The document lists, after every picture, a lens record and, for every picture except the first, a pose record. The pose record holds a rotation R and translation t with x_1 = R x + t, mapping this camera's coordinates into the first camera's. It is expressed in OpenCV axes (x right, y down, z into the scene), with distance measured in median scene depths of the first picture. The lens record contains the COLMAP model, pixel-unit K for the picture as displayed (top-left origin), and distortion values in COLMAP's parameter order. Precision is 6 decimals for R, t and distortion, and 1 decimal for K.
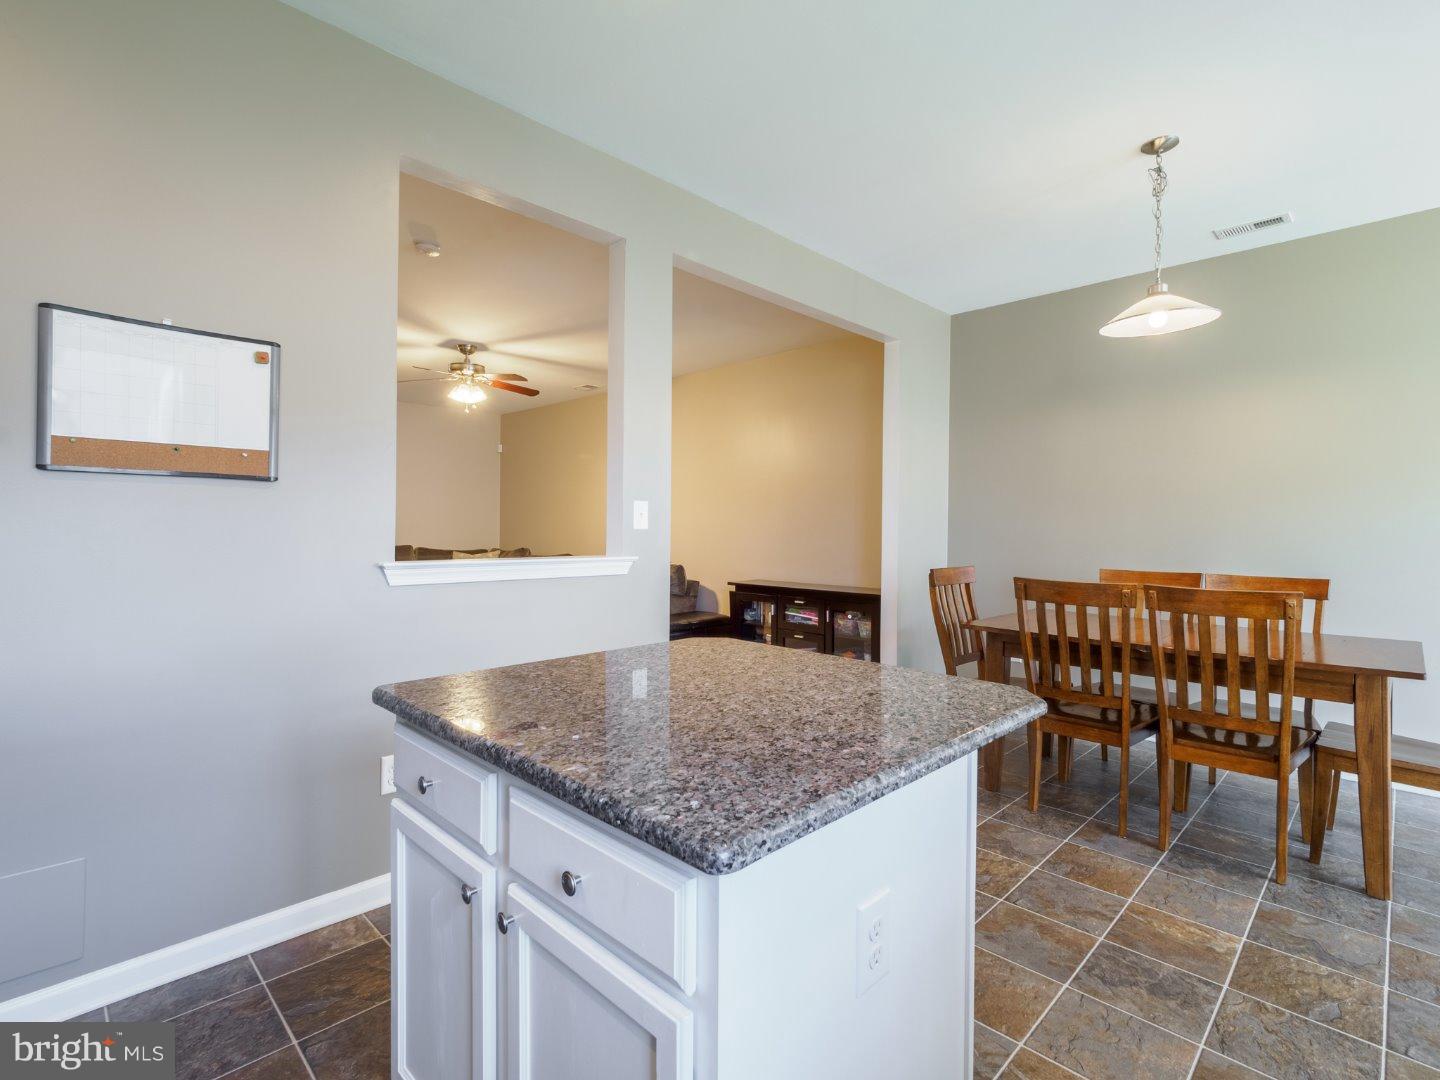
lens RADIAL K [[701.7, 0, 725.2], [0, 701.7, 532.1], [0, 0, 1]] dist [0.006294, -0.000155]
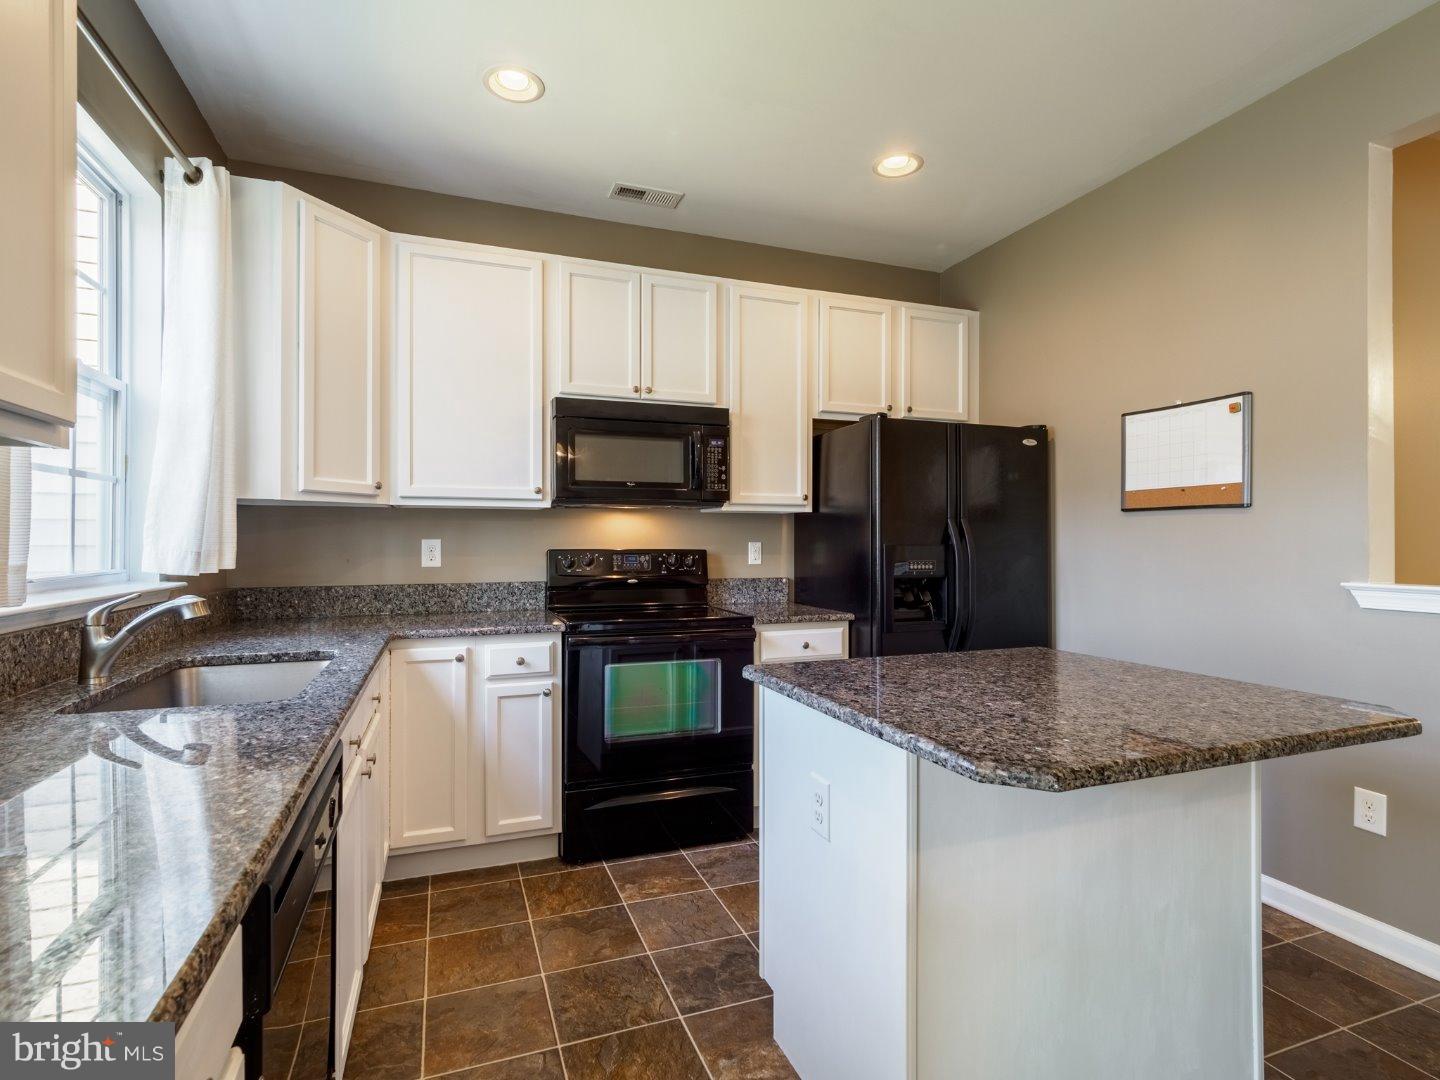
lens RADIAL K [[732.7, 0, 727.1], [0, 732.7, 546.6], [0, 0, 1]] dist [0.006154, 0.000001]
pose [[-0.432757, -0.003887, -0.901502, 0.798049], [-0.016834, 0.999851, 0.003770, 0.000583], [0.901354, 0.016807, -0.432758, 0.762220]]
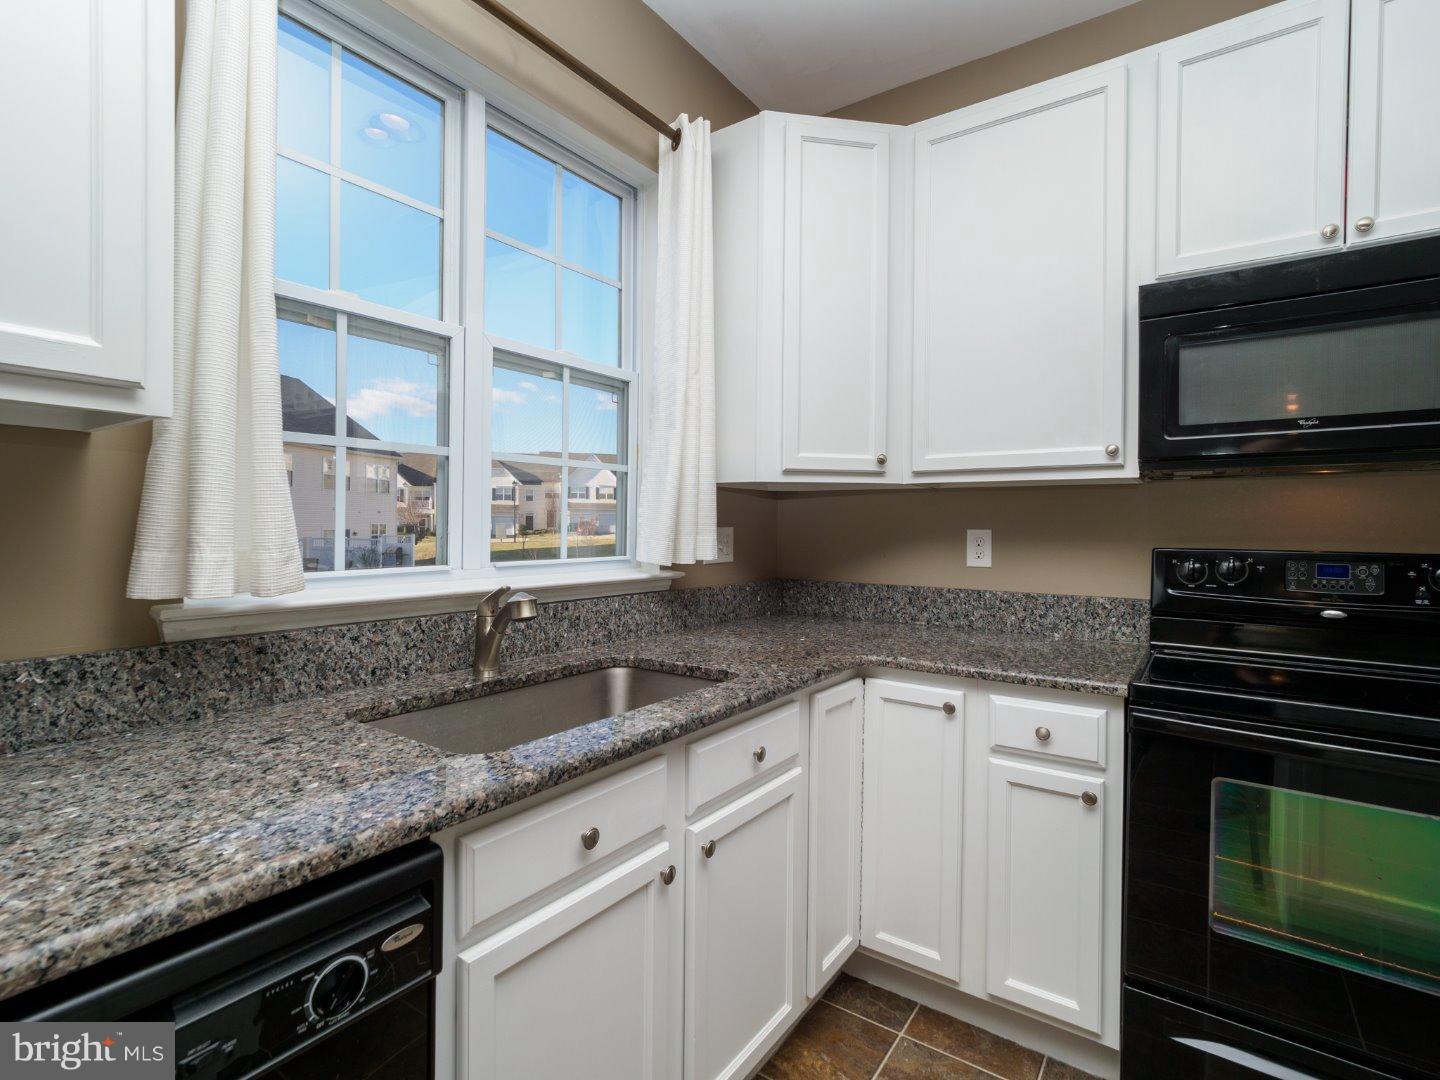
lens RADIAL K [[701.7, 0, 734.5], [0, 701.7, 530.8], [0, 0, 1]] dist [0.006294, -0.000155]
pose [[-0.987557, -0.020143, -0.155968, 0.242717], [-0.022824, 0.999621, 0.015419, -0.004935], [0.155598, 0.018787, -0.987642, 0.563184]]
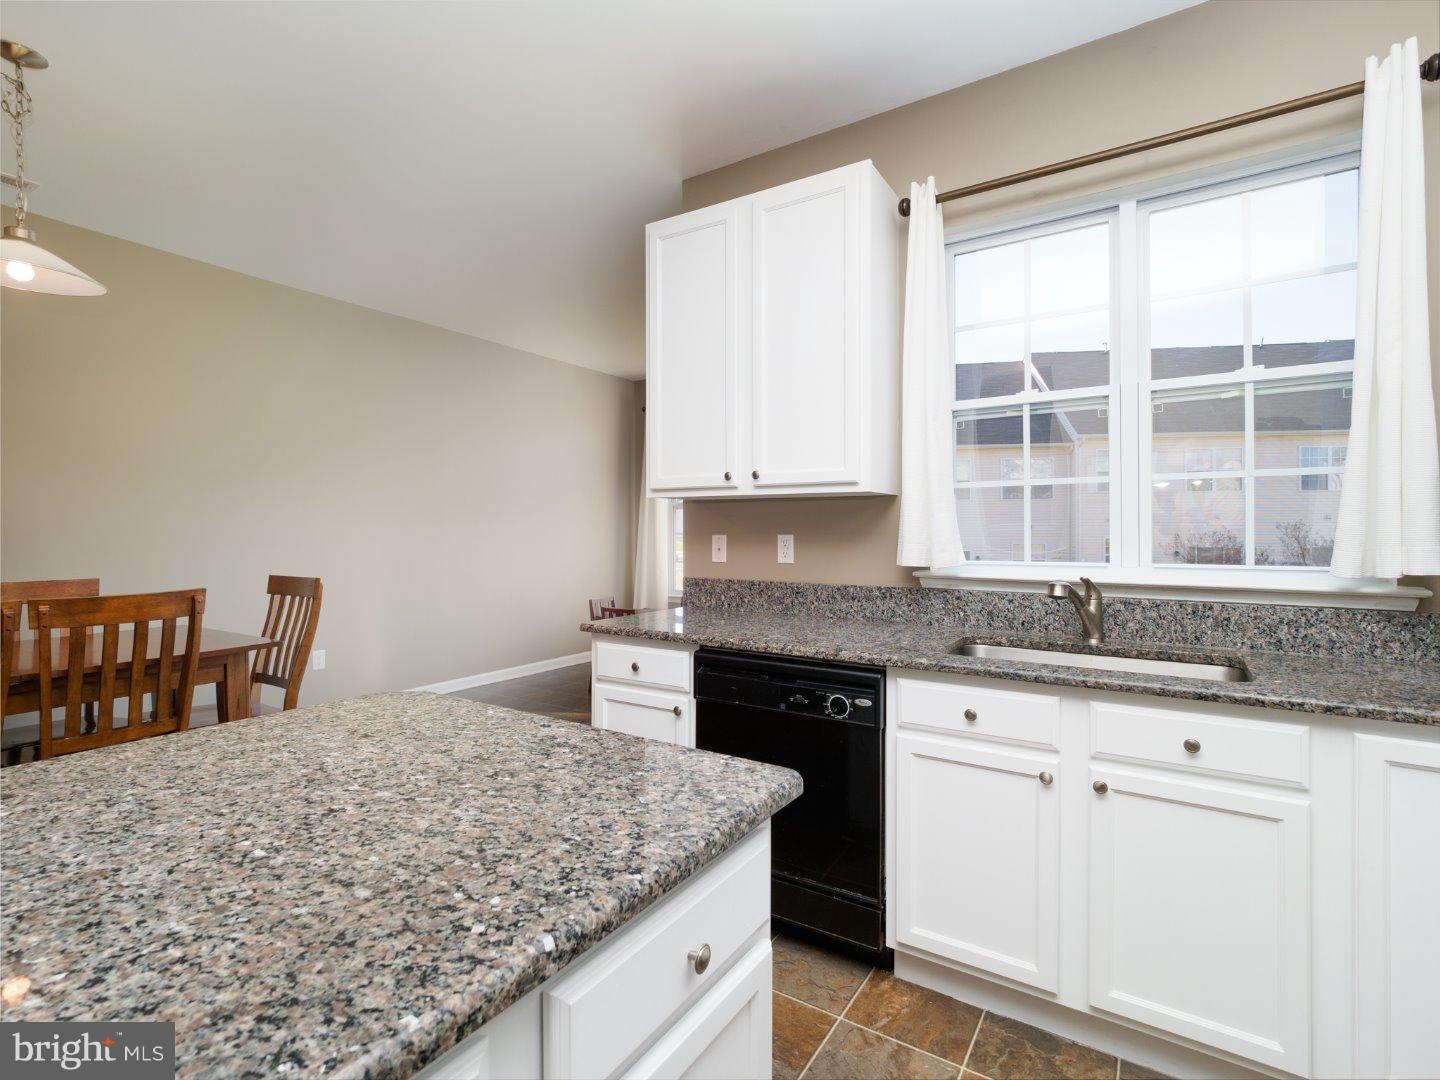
lens RADIAL K [[701.7, 0, 730.1], [0, 701.7, 530.3], [0, 0, 1]] dist [0.006294, -0.000155]
pose [[-0.215475, -0.012844, 0.976425, -0.491126], [0.006007, 0.999877, 0.014478, -0.016395], [-0.976491, 0.008985, -0.215372, 0.532514]]
